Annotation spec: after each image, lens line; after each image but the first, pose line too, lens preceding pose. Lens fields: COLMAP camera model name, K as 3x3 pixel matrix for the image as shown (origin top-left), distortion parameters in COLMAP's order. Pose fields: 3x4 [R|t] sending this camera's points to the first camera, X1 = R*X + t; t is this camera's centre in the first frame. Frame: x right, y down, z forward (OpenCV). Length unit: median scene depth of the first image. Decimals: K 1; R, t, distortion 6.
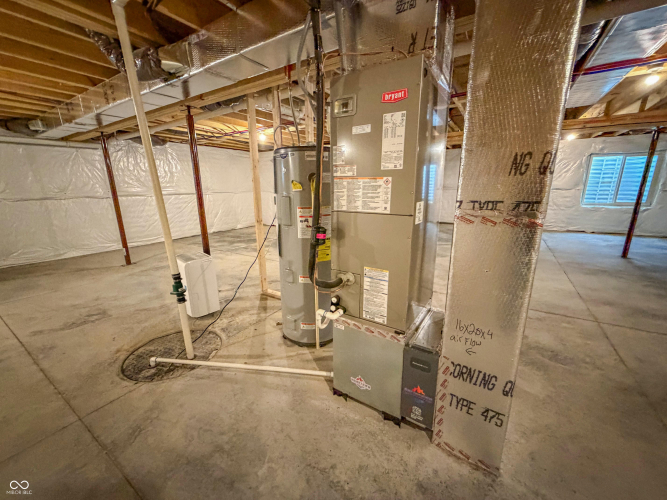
lens RADIAL K [[266.4, 0, 332.0], [0, 266.4, 249.8], [0, 0, 1]] dist [-0.000807, -0.000090]
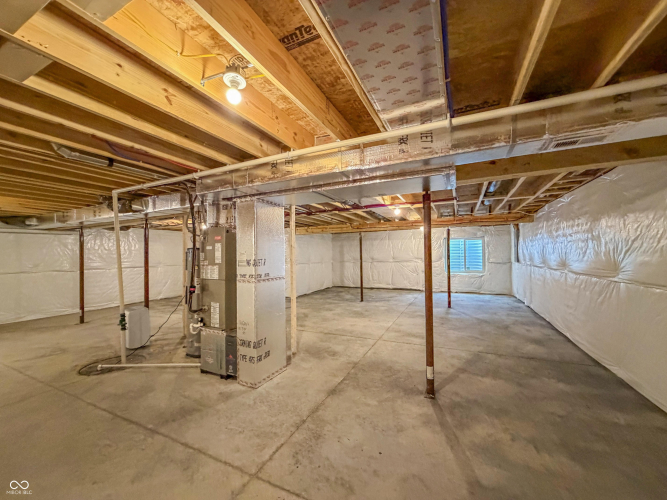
lens RADIAL K [[266.4, 0, 332.0], [0, 266.4, 249.8], [0, 0, 1]] dist [-0.000807, -0.000090]
pose [[0.992798, -0.000006, 0.119798, 0.604506], [0.030273, 0.967557, -0.250833, 0.160057], [-0.115910, 0.252653, 0.960589, -1.004973]]
